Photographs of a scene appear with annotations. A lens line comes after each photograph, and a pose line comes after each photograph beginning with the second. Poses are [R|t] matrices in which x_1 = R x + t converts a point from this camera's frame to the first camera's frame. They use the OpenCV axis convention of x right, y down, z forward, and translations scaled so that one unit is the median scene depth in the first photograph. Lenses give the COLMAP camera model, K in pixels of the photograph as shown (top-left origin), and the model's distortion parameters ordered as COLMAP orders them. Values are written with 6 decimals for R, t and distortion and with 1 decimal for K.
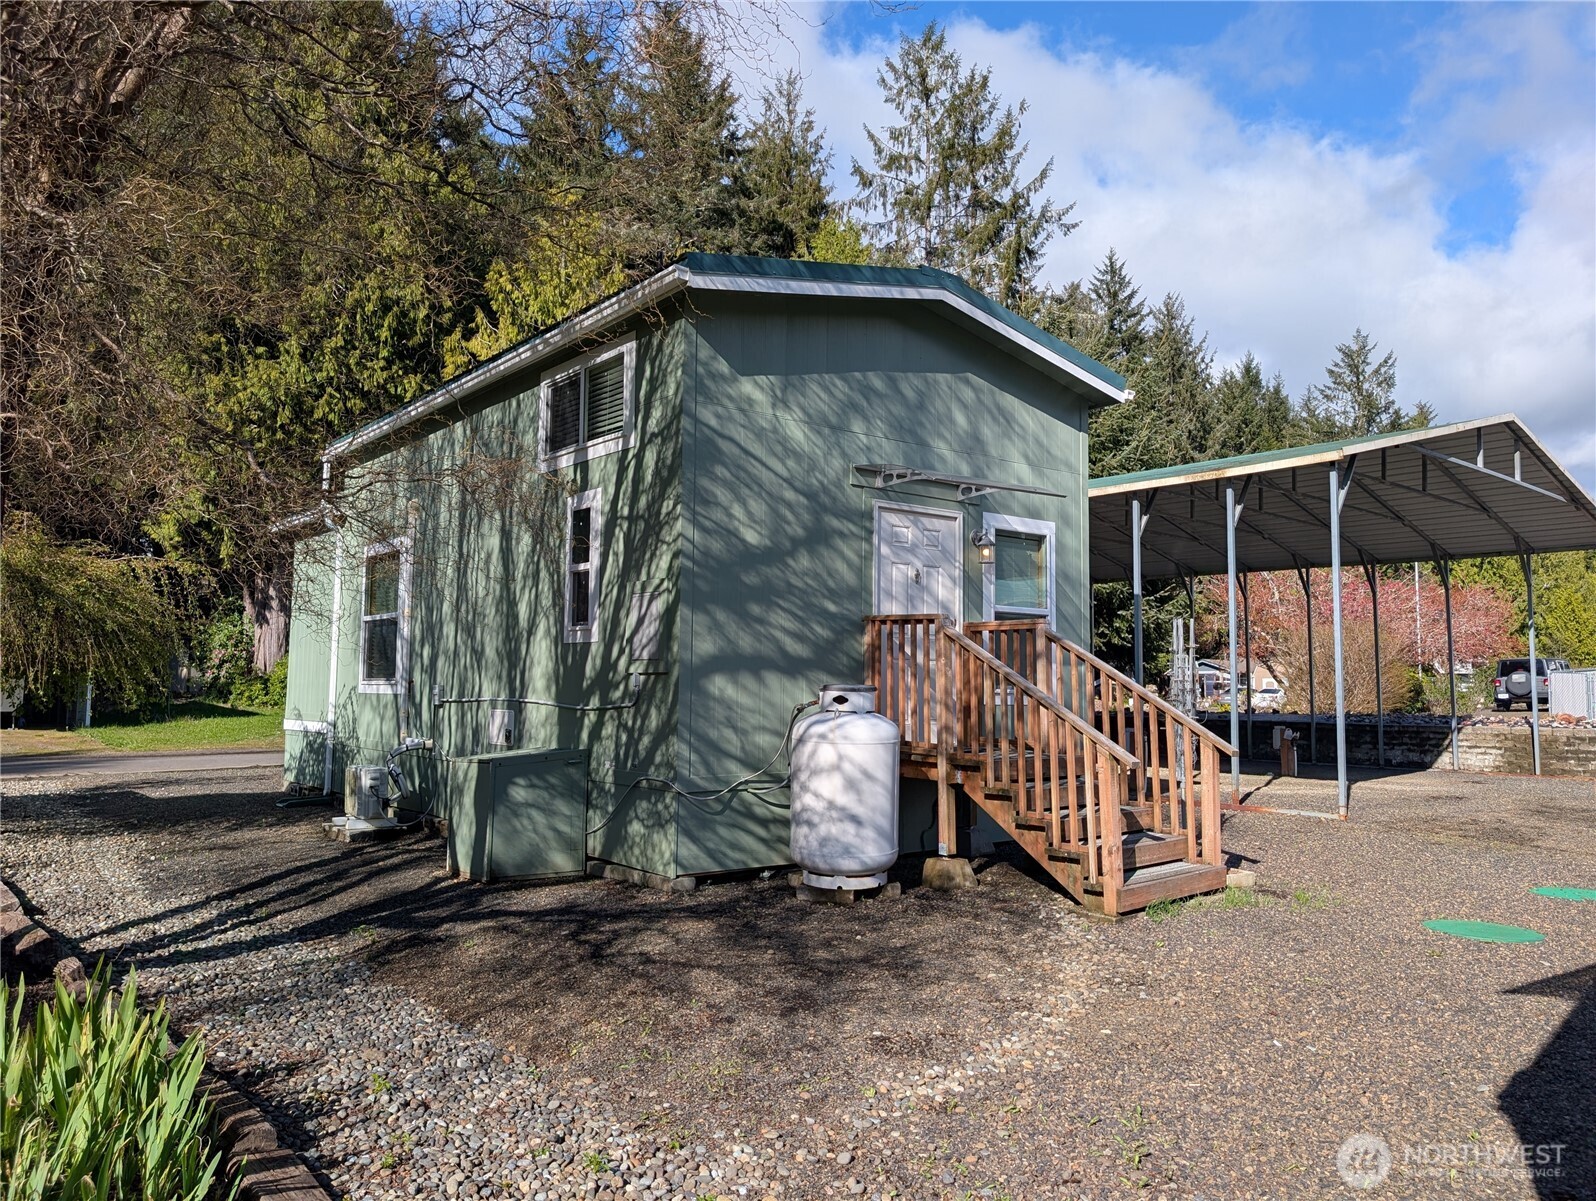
lens RADIAL K [[1151.8, 0, 797.8], [0, 1151.8, 599.0], [0, 0, 1]] dist [0.015356, -0.010584]
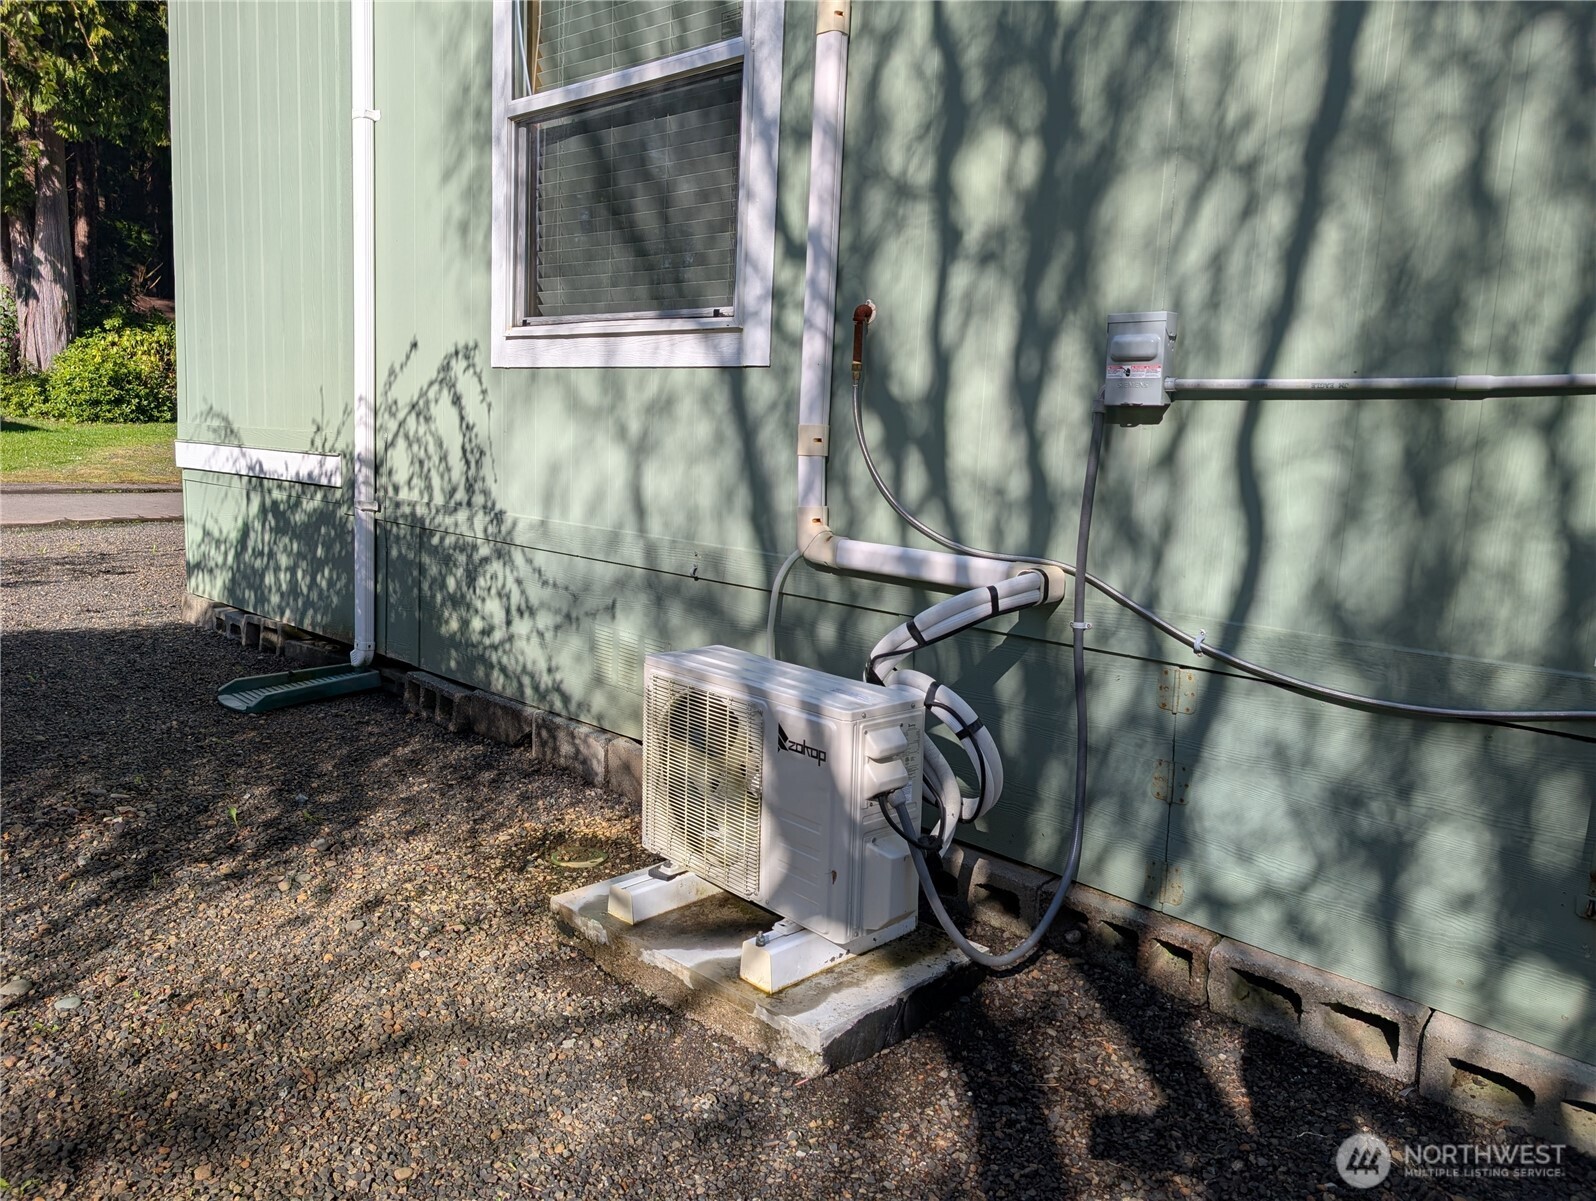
lens RADIAL K [[1151.8, 0, 799.6], [0, 1151.8, 601.3], [0, 0, 1]] dist [0.015356, -0.010584]
pose [[0.987625, 0.011149, 0.156440, -0.312520], [-0.046211, 0.973876, 0.222330, 0.063290], [-0.149875, -0.226807, 0.962339, 0.608496]]
